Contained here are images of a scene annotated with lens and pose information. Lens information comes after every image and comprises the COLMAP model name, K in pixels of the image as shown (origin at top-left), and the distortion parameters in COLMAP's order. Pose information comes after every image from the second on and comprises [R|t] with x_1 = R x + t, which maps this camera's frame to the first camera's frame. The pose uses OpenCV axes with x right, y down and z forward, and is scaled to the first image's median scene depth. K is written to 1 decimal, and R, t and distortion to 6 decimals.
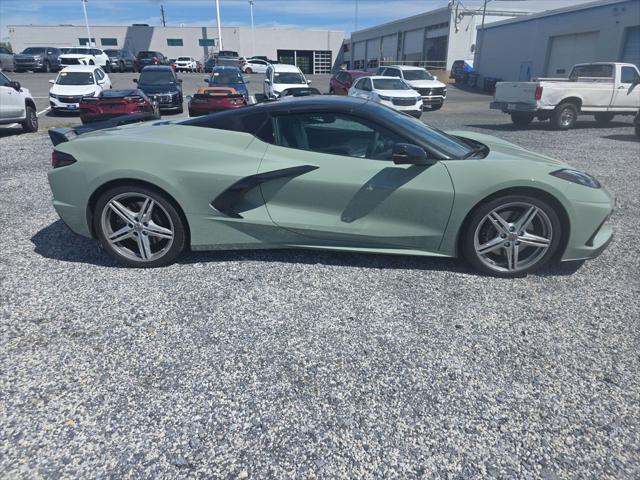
lens RADIAL K [[428.2, 0, 317.5], [0, 428.2, 241.2], [0, 0, 1]] dist [0.056967, -0.047393]
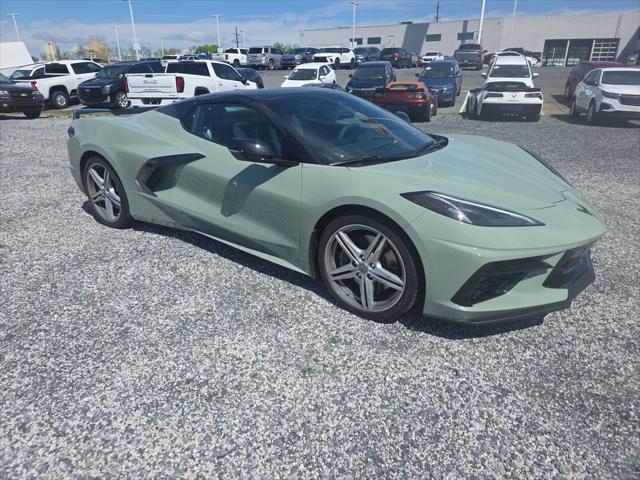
lens RADIAL K [[428.2, 0, 317.5], [0, 428.2, 241.2], [0, 0, 1]] dist [0.056967, -0.047393]
pose [[0.844101, 0.192285, -0.500520, 0.623473], [-0.187655, 0.980391, 0.060167, -0.072168], [0.502274, 0.043138, 0.863632, 0.223622]]
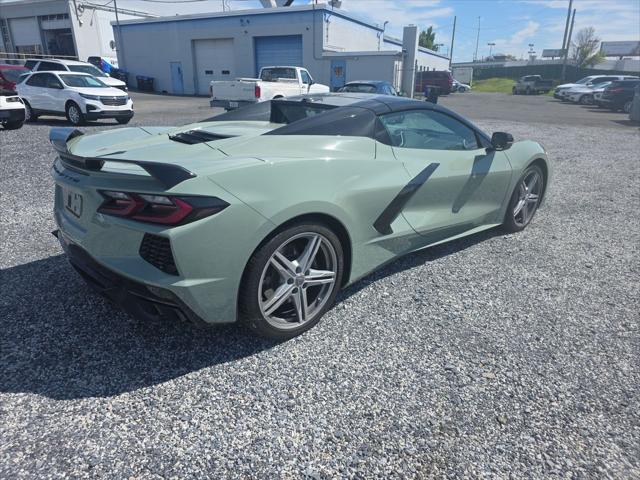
lens RADIAL K [[428.2, 0, 317.5], [0, 428.2, 241.2], [0, 0, 1]] dist [0.056967, -0.047393]
pose [[0.693030, -0.243349, 0.678594, -0.742494], [0.242253, 0.965178, 0.098713, -0.135601], [-0.678986, 0.095980, 0.727850, 0.398455]]
